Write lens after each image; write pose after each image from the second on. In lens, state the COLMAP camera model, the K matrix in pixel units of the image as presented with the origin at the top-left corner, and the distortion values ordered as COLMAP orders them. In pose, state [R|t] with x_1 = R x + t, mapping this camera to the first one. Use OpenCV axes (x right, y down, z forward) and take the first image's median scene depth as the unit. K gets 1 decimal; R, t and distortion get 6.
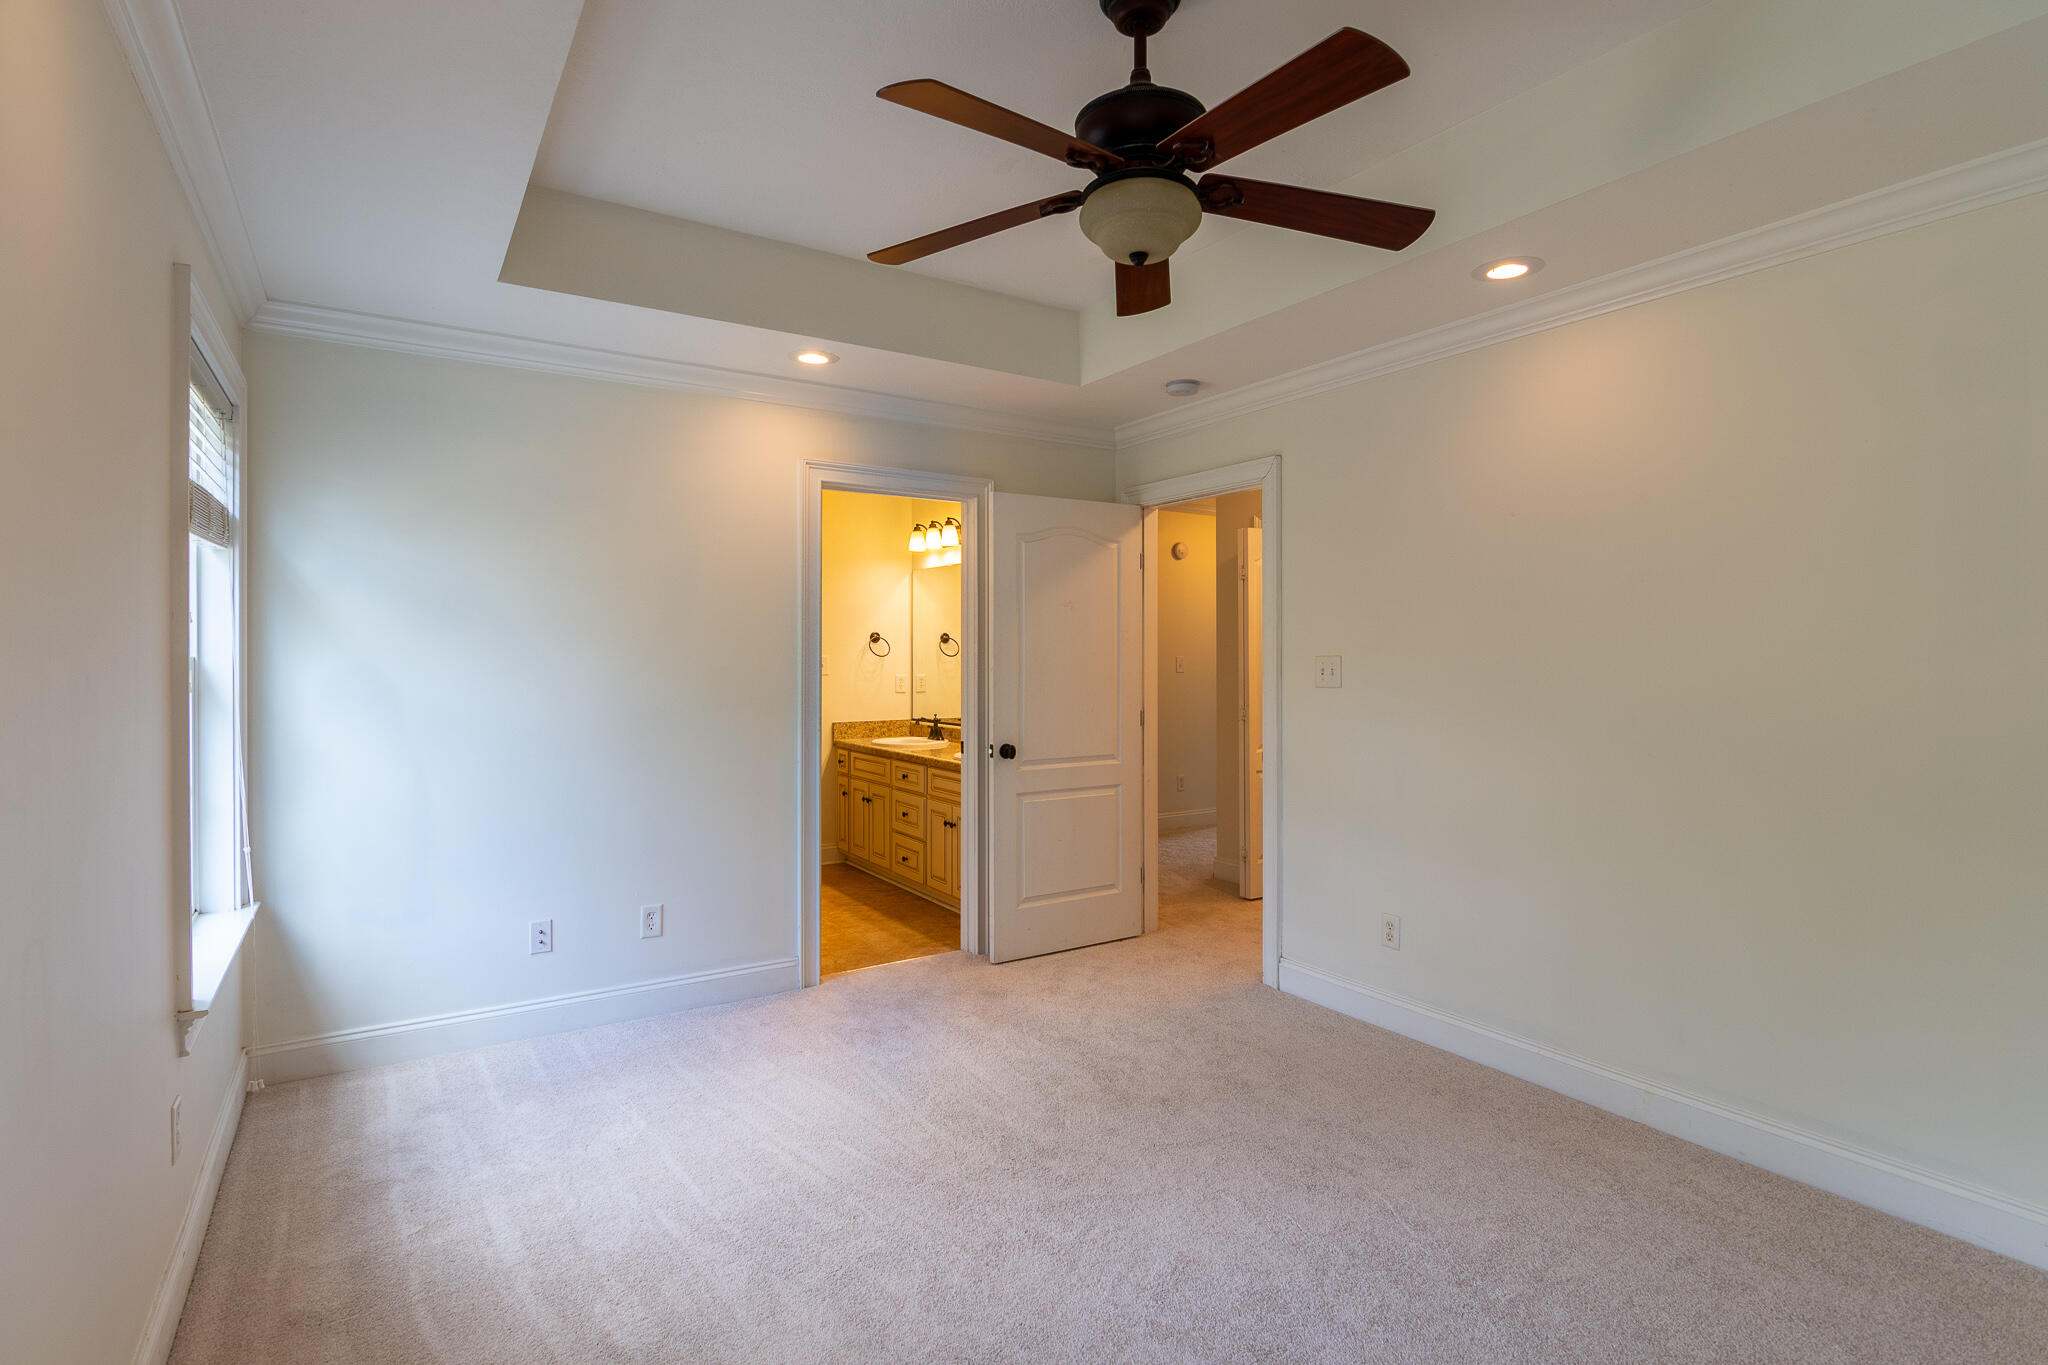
lens RADIAL K [[1010.5, 0, 1001.1], [0, 1010.5, 694.0], [0, 0, 1]] dist [-0.001523, -0.000543]
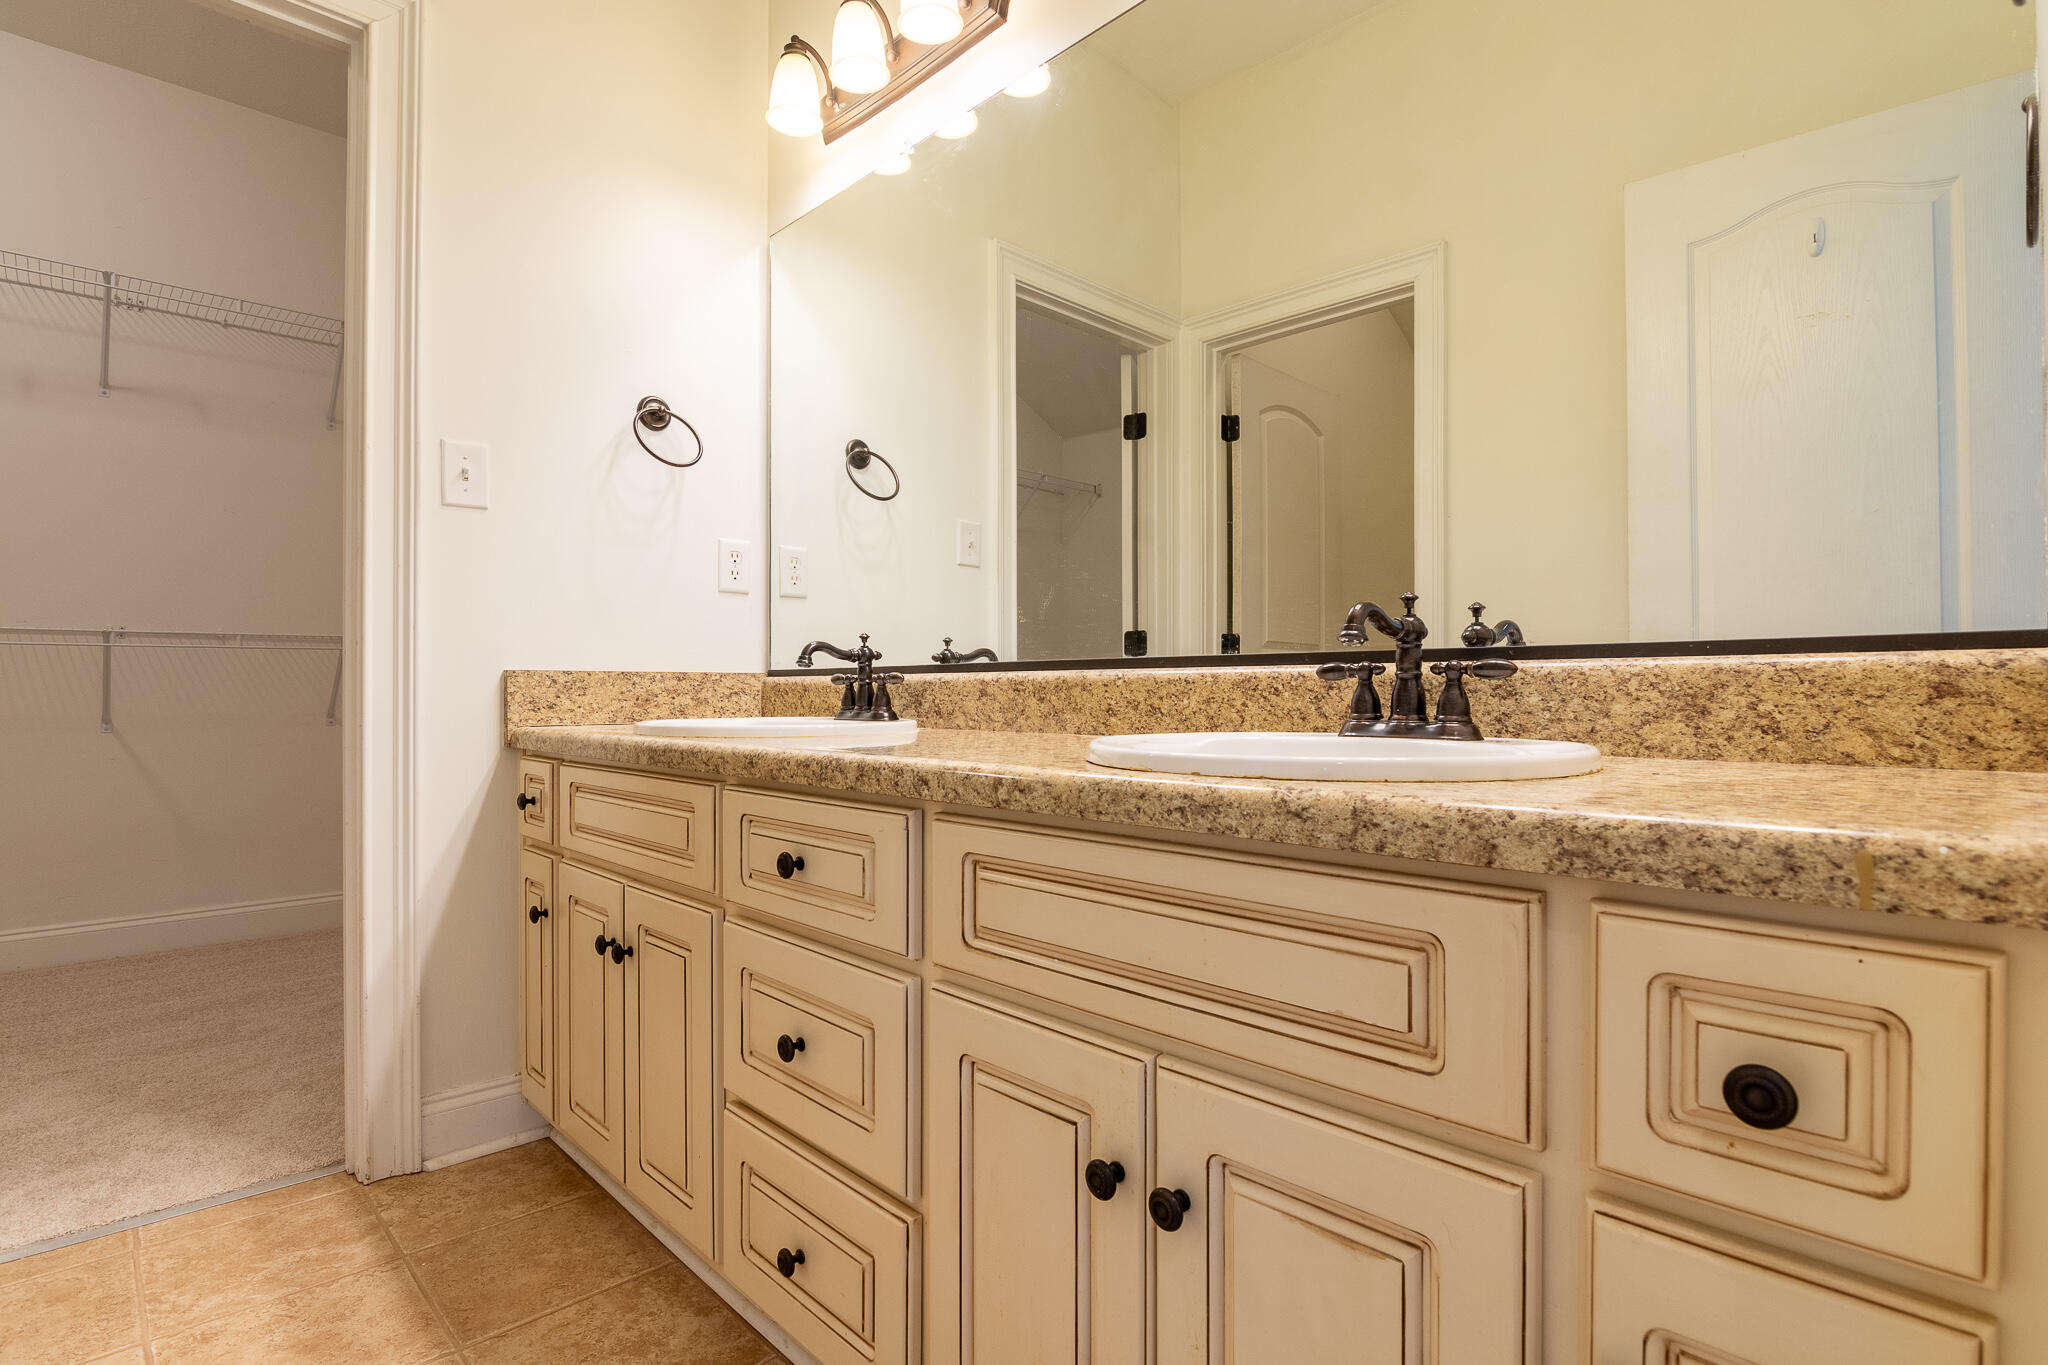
lens RADIAL K [[1010.5, 0, 1001.1], [0, 1010.5, 694.0], [0, 0, 1]] dist [-0.001523, -0.000543]
pose [[0.981226, -0.002078, 0.192851, -0.084332], [0.008771, 0.999388, -0.033858, 0.048649], [-0.192663, 0.034914, 0.980644, 0.712578]]
